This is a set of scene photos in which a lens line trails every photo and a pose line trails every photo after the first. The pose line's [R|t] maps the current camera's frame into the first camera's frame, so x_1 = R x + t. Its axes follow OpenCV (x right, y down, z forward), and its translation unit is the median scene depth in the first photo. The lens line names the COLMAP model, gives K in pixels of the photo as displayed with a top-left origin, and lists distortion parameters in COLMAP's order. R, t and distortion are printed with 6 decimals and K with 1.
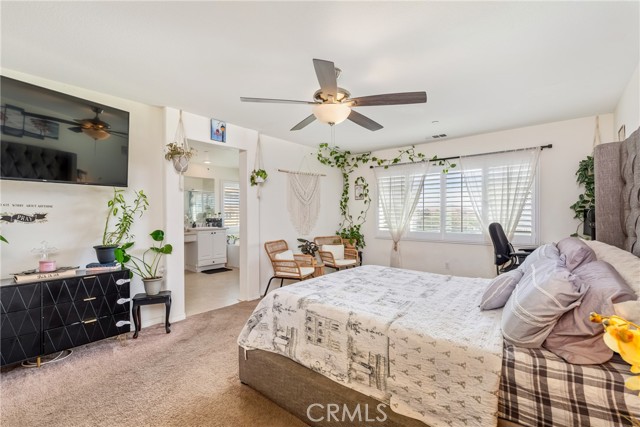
lens RADIAL K [[289.3, 0, 318.4], [0, 289.3, 215.8], [0, 0, 1]] dist [-0.000332, 0.000442]
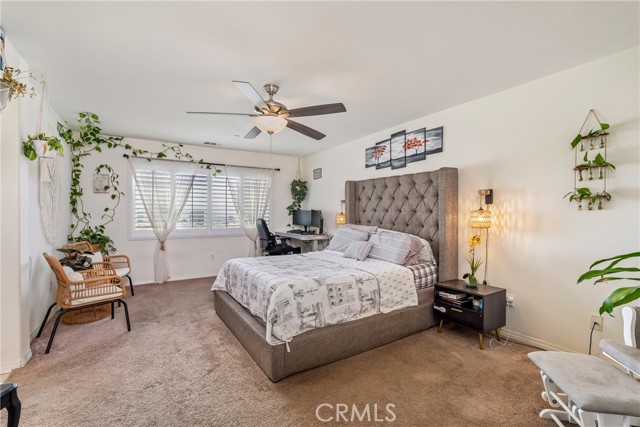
lens RADIAL K [[289.3, 0, 319.3], [0, 289.3, 213.3], [0, 0, 1]] dist [-0.000332, 0.000442]
pose [[0.302650, 0.000812, 0.953101, -0.504734], [0.000934, 0.999999, -0.001149, -0.000086], [-0.953101, 0.001238, 0.302649, 0.241707]]
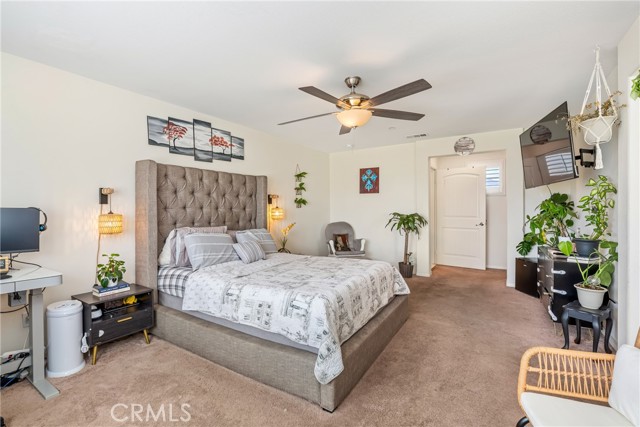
lens RADIAL K [[289.3, 0, 321.2], [0, 289.3, 211.1], [0, 0, 1]] dist [-0.000332, 0.000442]
pose [[-0.992151, 0.007336, -0.124831, -0.039353], [0.005688, 0.999892, 0.013556, -0.005940], [0.124917, 0.012740, -0.992085, 0.831399]]
